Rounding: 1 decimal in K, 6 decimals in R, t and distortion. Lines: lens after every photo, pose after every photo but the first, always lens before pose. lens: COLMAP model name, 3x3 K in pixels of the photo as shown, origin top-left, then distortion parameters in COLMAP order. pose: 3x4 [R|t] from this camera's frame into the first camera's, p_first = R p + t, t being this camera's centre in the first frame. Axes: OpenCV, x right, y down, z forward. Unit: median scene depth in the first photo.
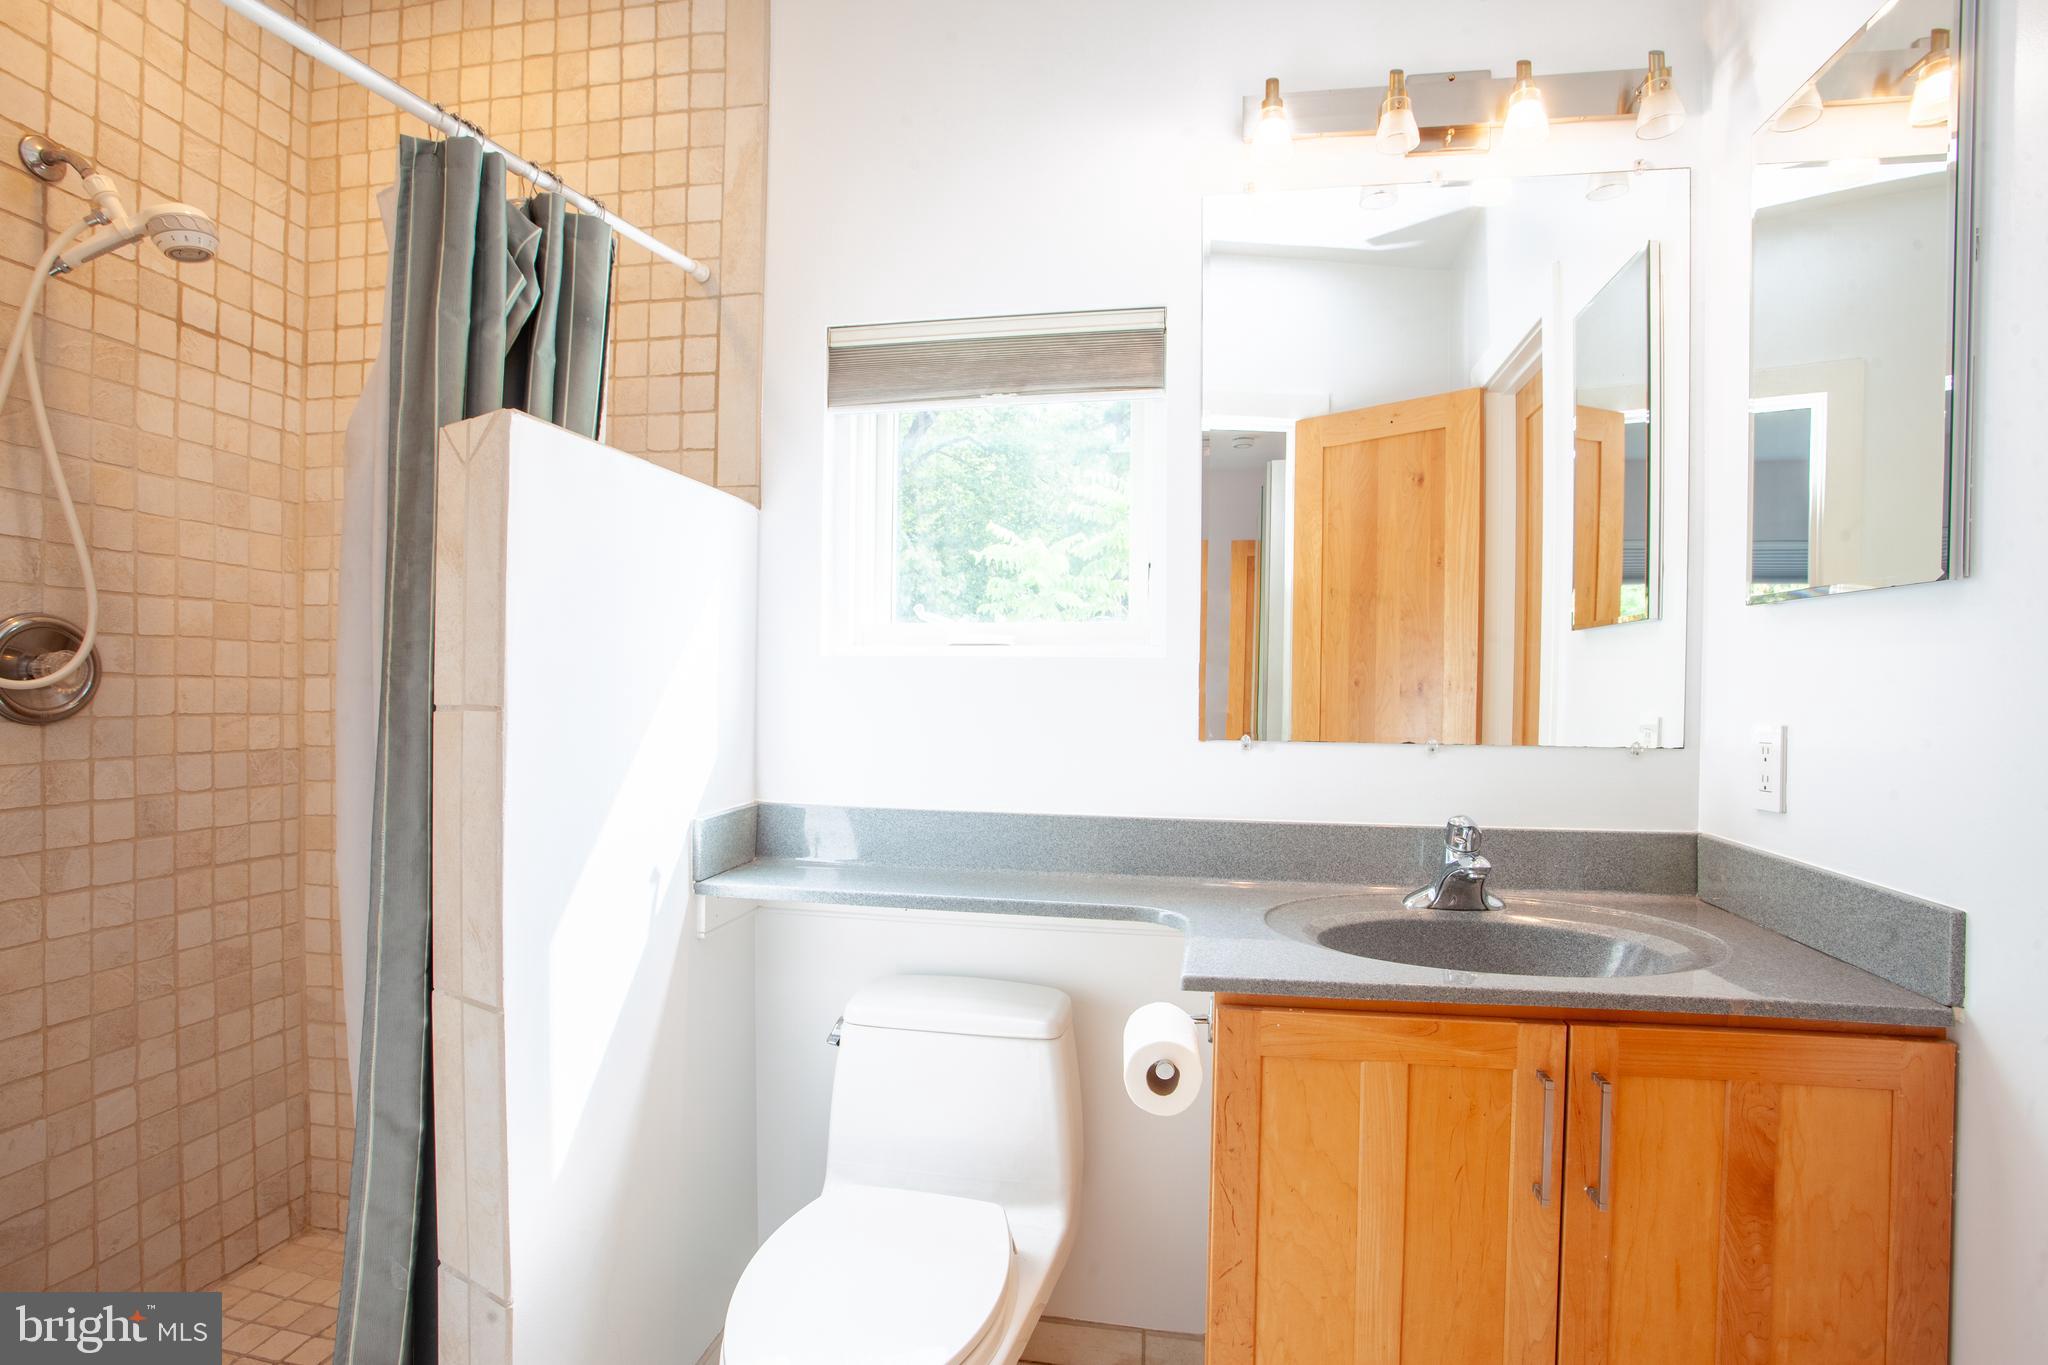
lens RADIAL K [[1011.4, 0, 1024.0], [0, 1011.4, 682.5], [0, 0, 1]] dist [-0.068521, 0.030878]
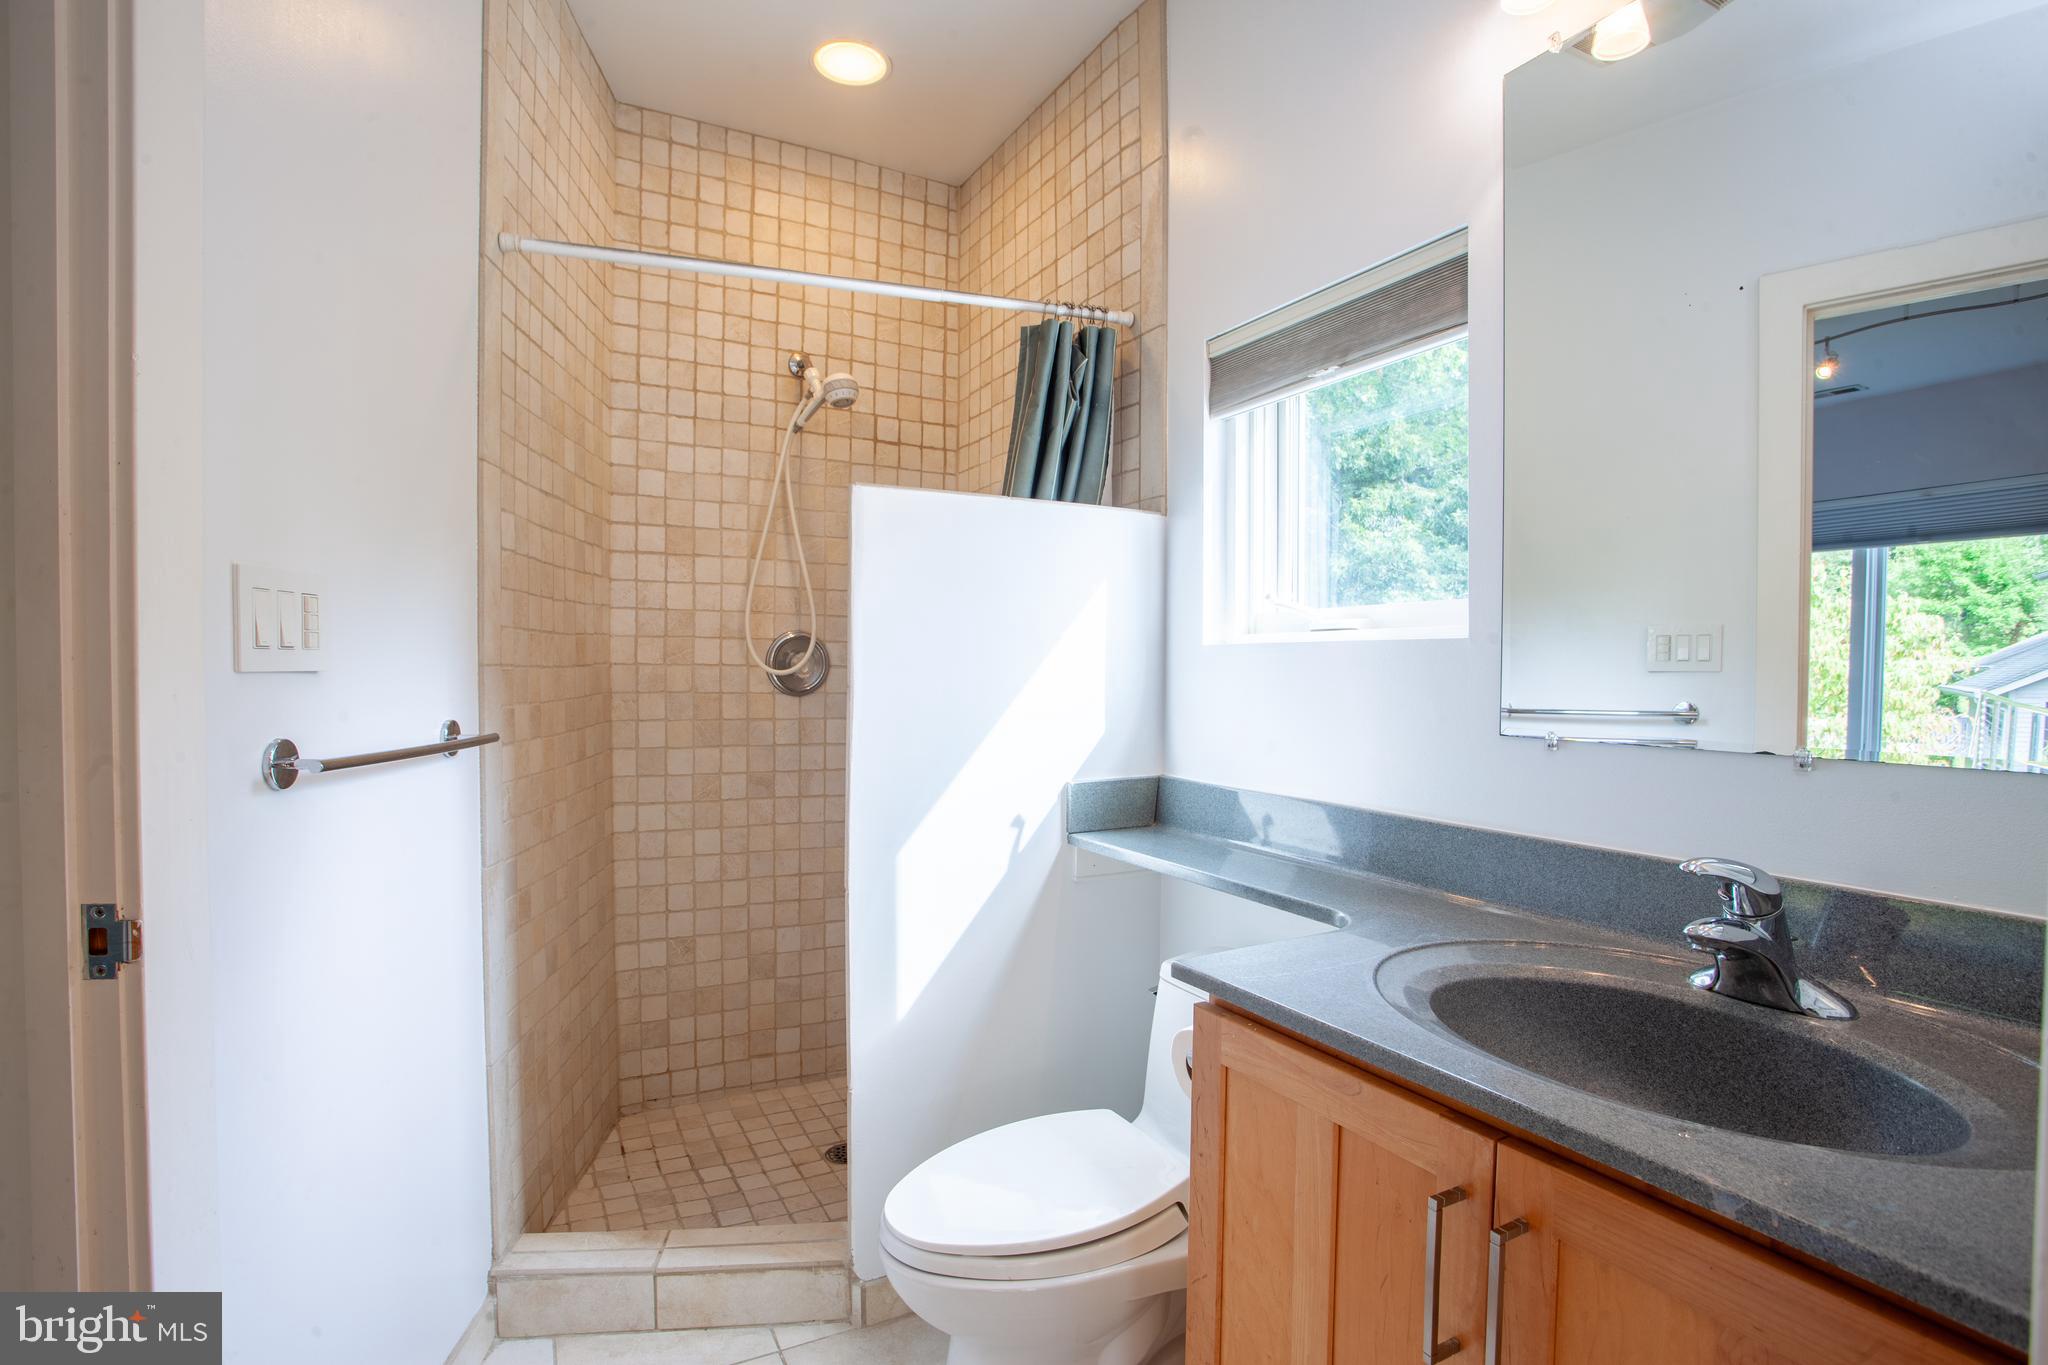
lens RADIAL K [[1013.3, 0, 1018.9], [0, 1013.3, 670.6], [0, 0, 1]] dist [-0.067172, 0.029357]
pose [[0.627263, -0.004031, -0.778797, 0.539113], [0.002077, 0.999992, -0.003504, 0.004827], [0.778805, 0.000580, 0.627266, 0.167630]]
